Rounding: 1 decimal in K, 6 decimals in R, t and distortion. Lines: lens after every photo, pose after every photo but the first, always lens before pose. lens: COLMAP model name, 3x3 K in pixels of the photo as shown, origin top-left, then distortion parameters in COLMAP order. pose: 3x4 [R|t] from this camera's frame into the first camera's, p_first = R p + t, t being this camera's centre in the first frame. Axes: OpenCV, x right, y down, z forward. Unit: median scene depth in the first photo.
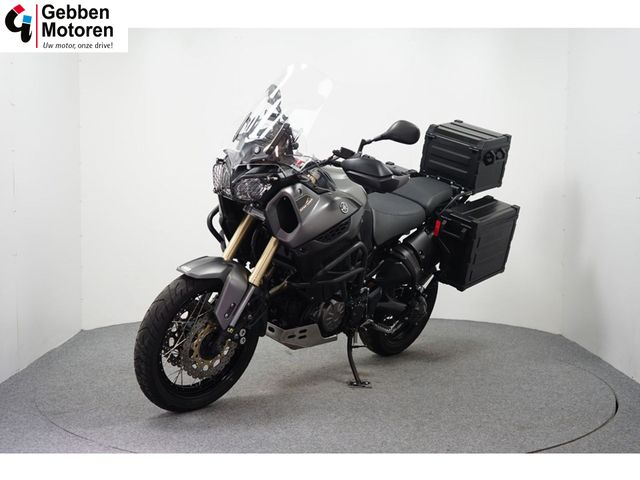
lens RADIAL K [[854.0, 0, 319.8], [0, 854.0, 239.5], [0, 0, 1]] dist [-0.015258, 0.000000]
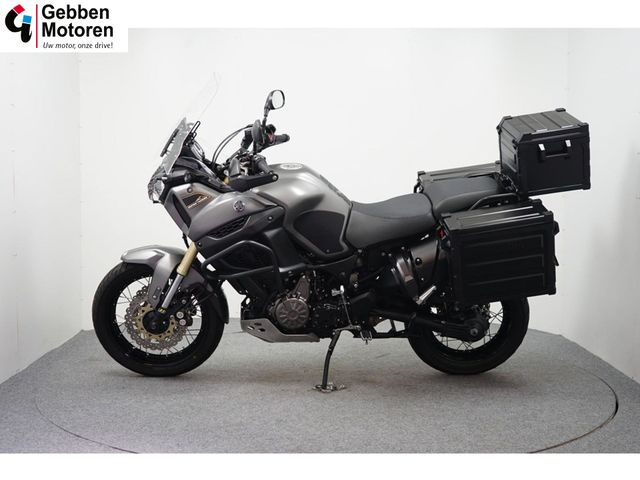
lens RADIAL K [[854.0, 0, 319.9], [0, 854.0, 240.5], [0, 0, 1]] dist [-0.015258, 0.000000]
pose [[0.693143, 0.055905, -0.718629, 0.769923], [-0.056965, 0.998118, 0.022703, -0.022713], [0.718546, 0.025201, 0.695023, 0.321424]]
